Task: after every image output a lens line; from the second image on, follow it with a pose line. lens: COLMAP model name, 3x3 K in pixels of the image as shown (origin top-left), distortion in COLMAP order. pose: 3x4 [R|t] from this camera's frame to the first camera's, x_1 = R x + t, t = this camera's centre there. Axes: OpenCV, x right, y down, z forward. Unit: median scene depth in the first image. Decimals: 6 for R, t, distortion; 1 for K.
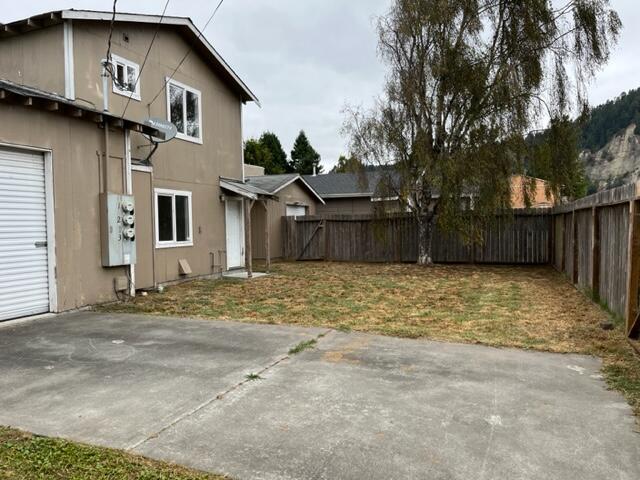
lens RADIAL K [[484.4, 0, 320.0], [0, 484.4, 240.0], [0, 0, 1]] dist [0.062484, -0.090774]
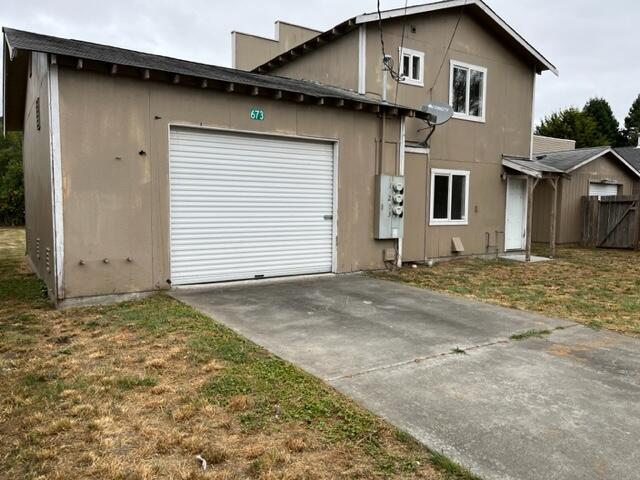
lens RADIAL K [[484.4, 0, 320.0], [0, 484.4, 240.0], [0, 0, 1]] dist [0.062484, -0.090774]
pose [[0.815038, 0.065352, -0.575710, 0.111952], [-0.039554, 0.997576, 0.057243, -0.003063], [0.578056, -0.023884, 0.815648, -0.012112]]
